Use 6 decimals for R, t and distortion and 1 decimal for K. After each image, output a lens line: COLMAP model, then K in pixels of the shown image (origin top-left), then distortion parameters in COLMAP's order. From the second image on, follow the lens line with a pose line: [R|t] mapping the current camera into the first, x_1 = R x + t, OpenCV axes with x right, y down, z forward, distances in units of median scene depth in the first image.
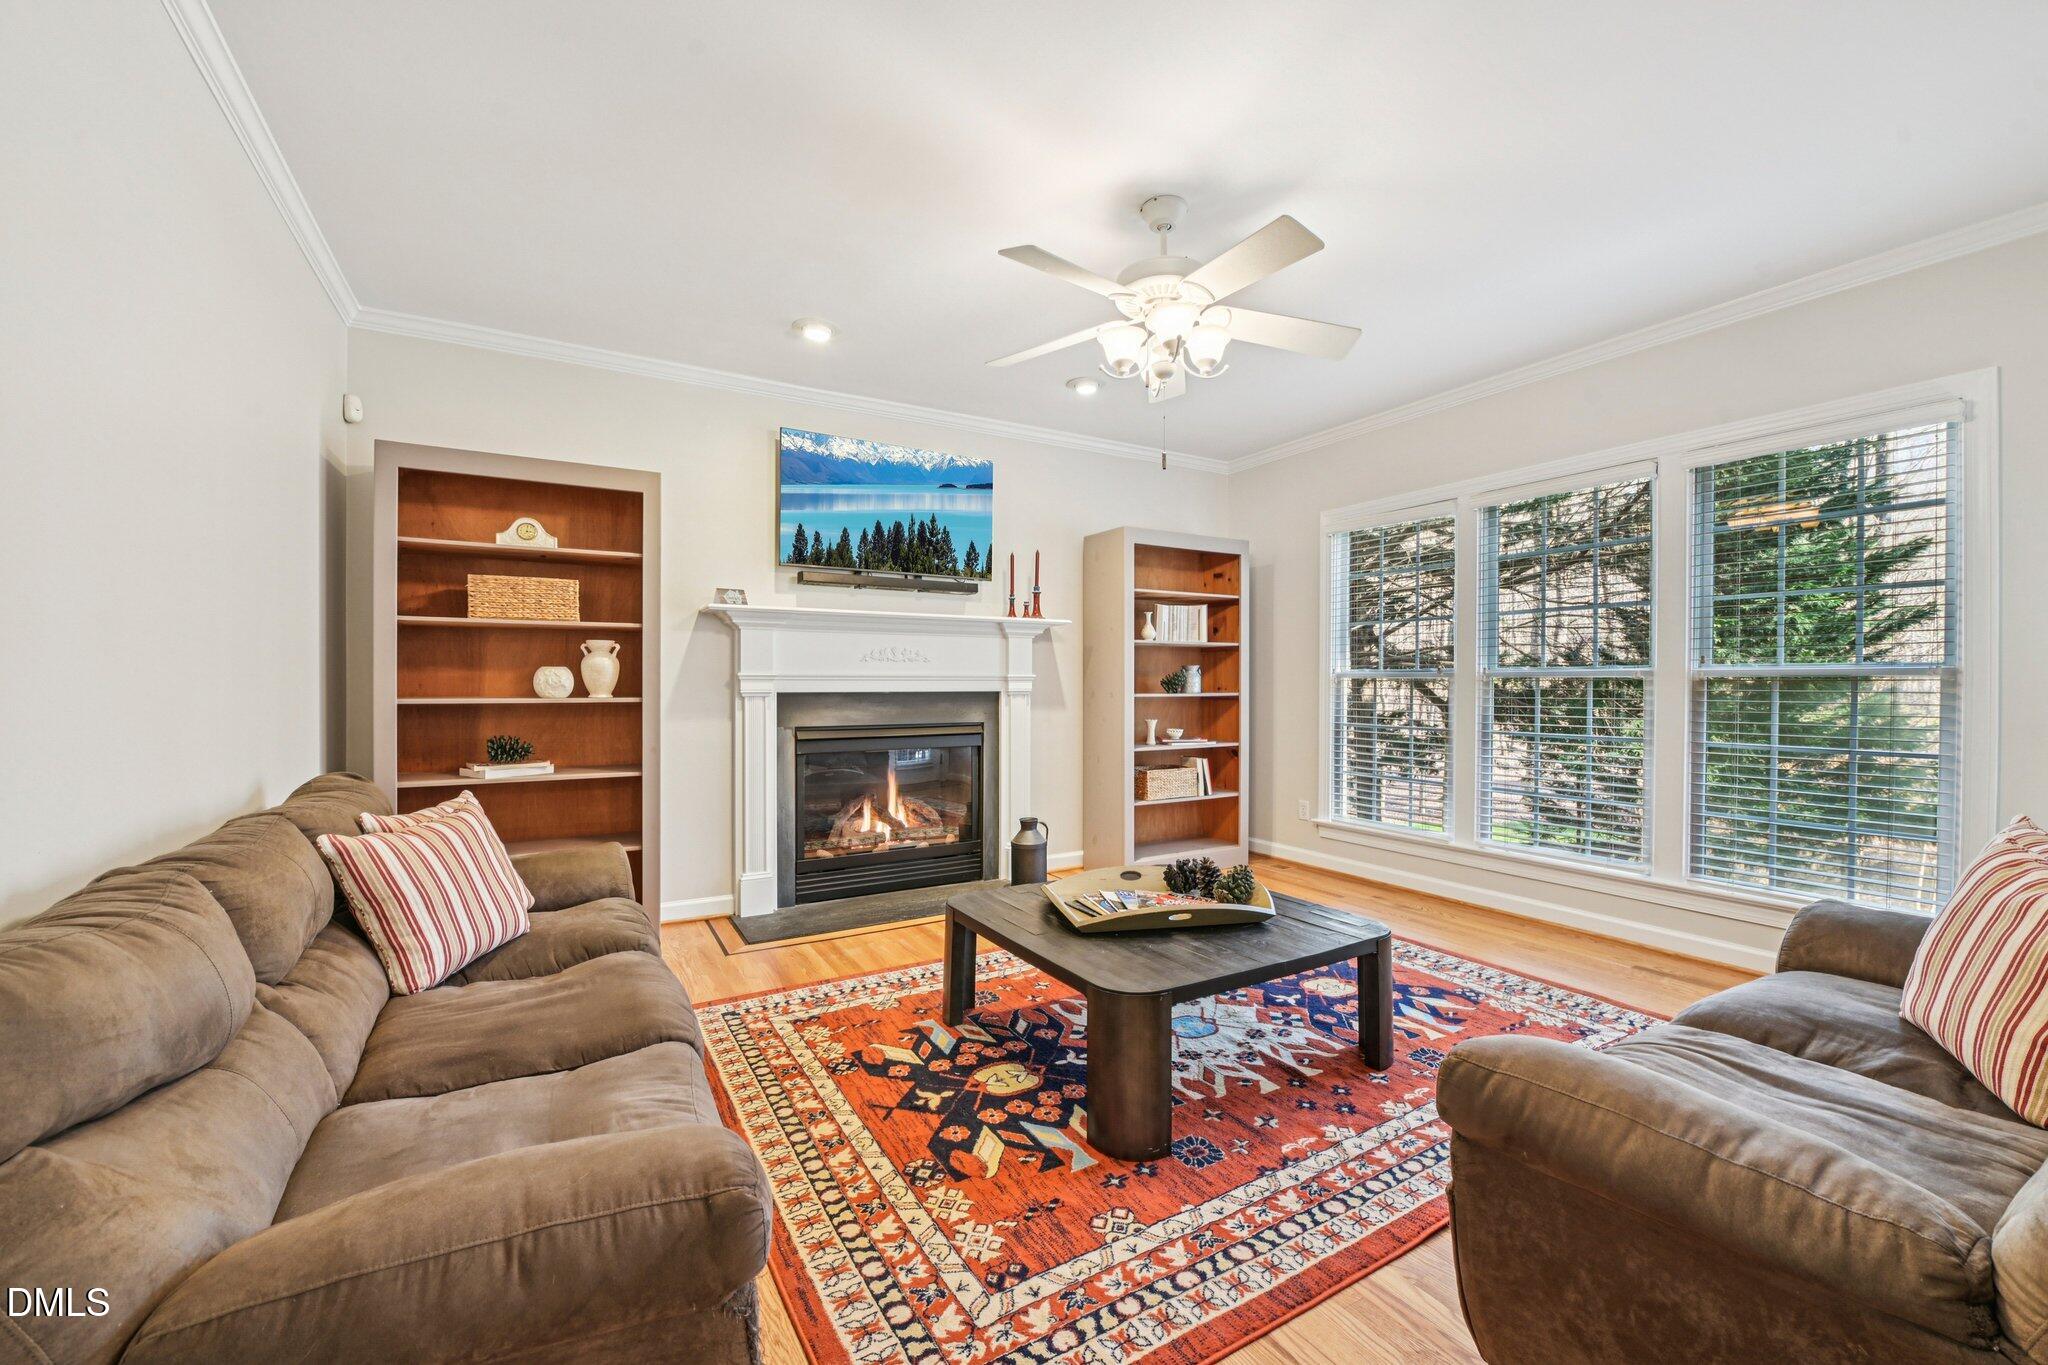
lens RADIAL K [[820.7, 0, 1022.4], [0, 820.7, 689.9], [0, 0, 1]] dist [-0.020248, -0.001384]
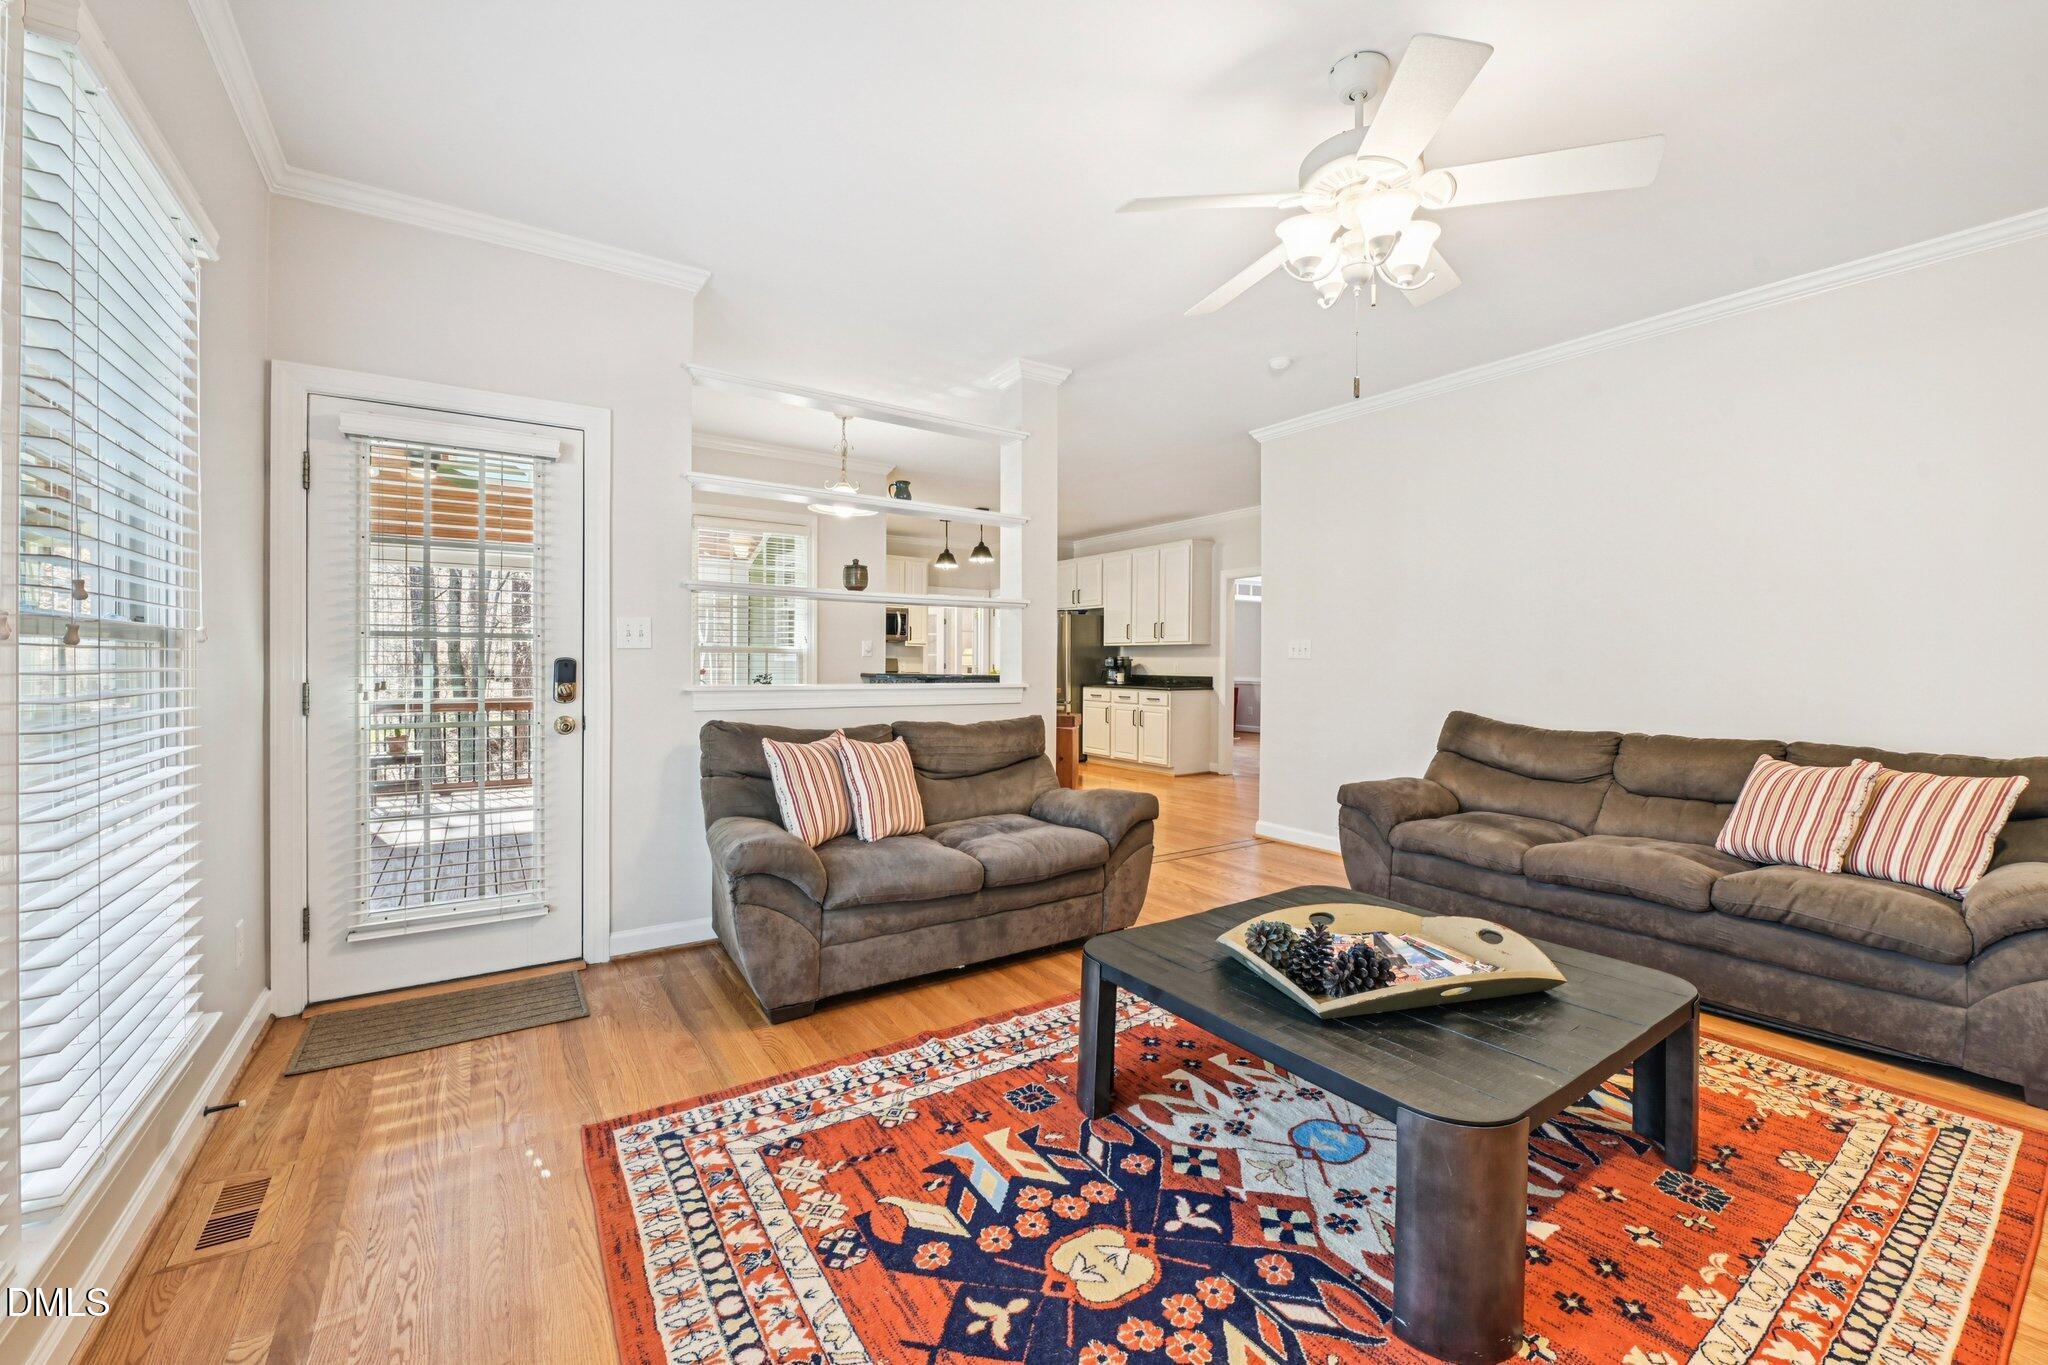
lens RADIAL K [[820.7, 0, 1025.4], [0, 820.7, 662.9], [0, 0, 1]] dist [-0.020248, -0.001384]
pose [[-0.997661, -0.007136, -0.067978, 0.479333], [-0.008092, 0.999872, 0.013803, -0.012415], [0.067871, 0.014321, -0.997591, 1.548689]]
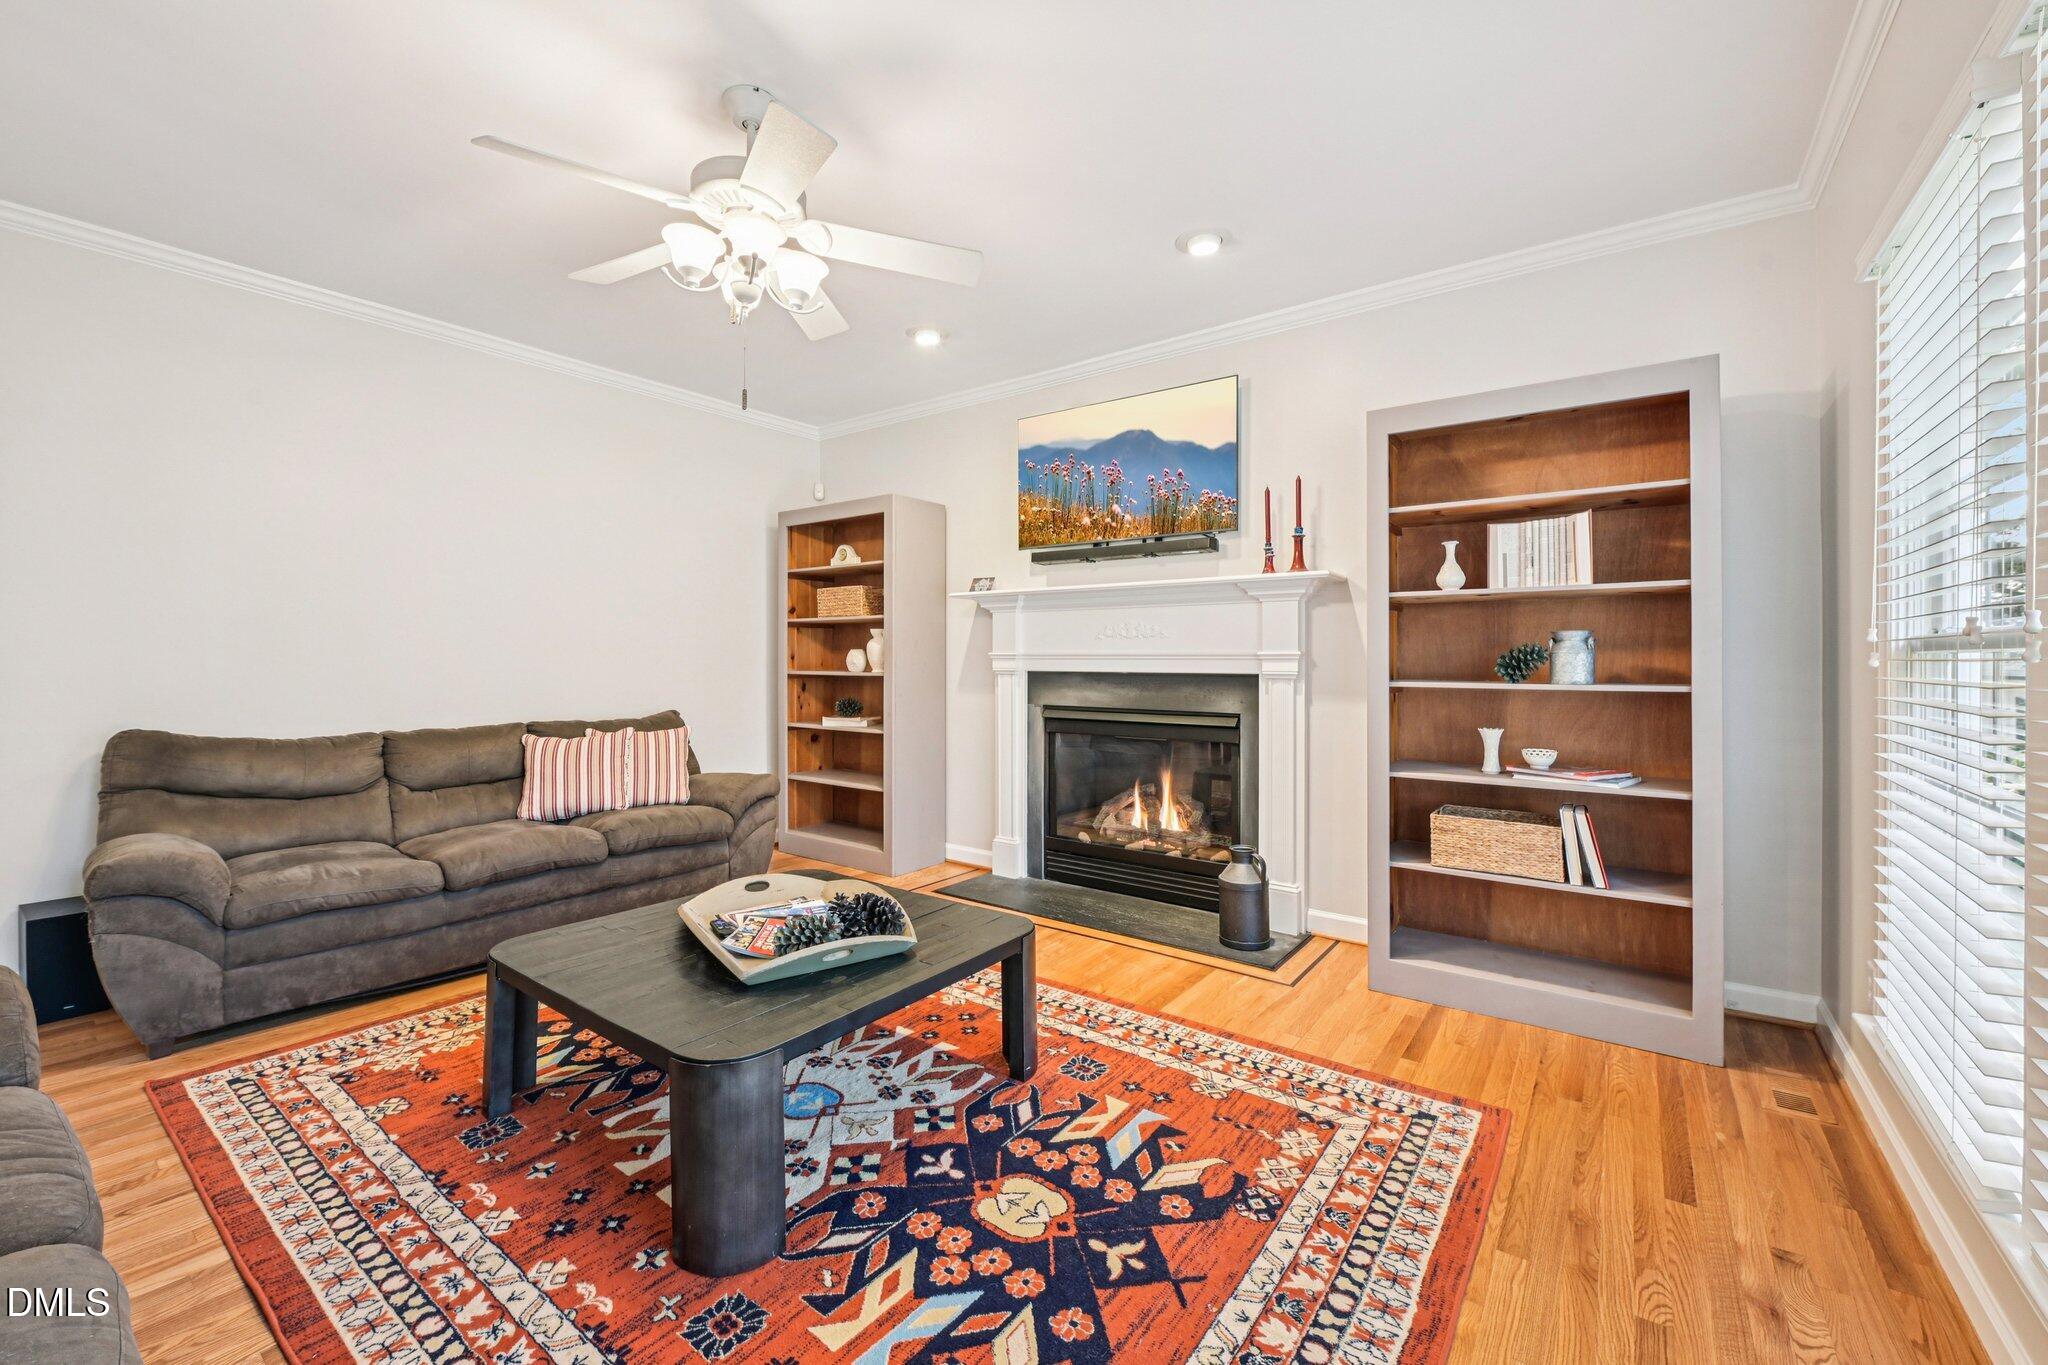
lens RADIAL K [[820.7, 0, 1033.6], [0, 820.7, 667.4], [0, 0, 1]] dist [-0.020248, -0.001384]
pose [[0.400482, 0.009032, -0.916260, 0.922883], [-0.012686, 0.999910, 0.004312, -0.007944], [0.916217, 0.009897, 0.400560, 0.811059]]
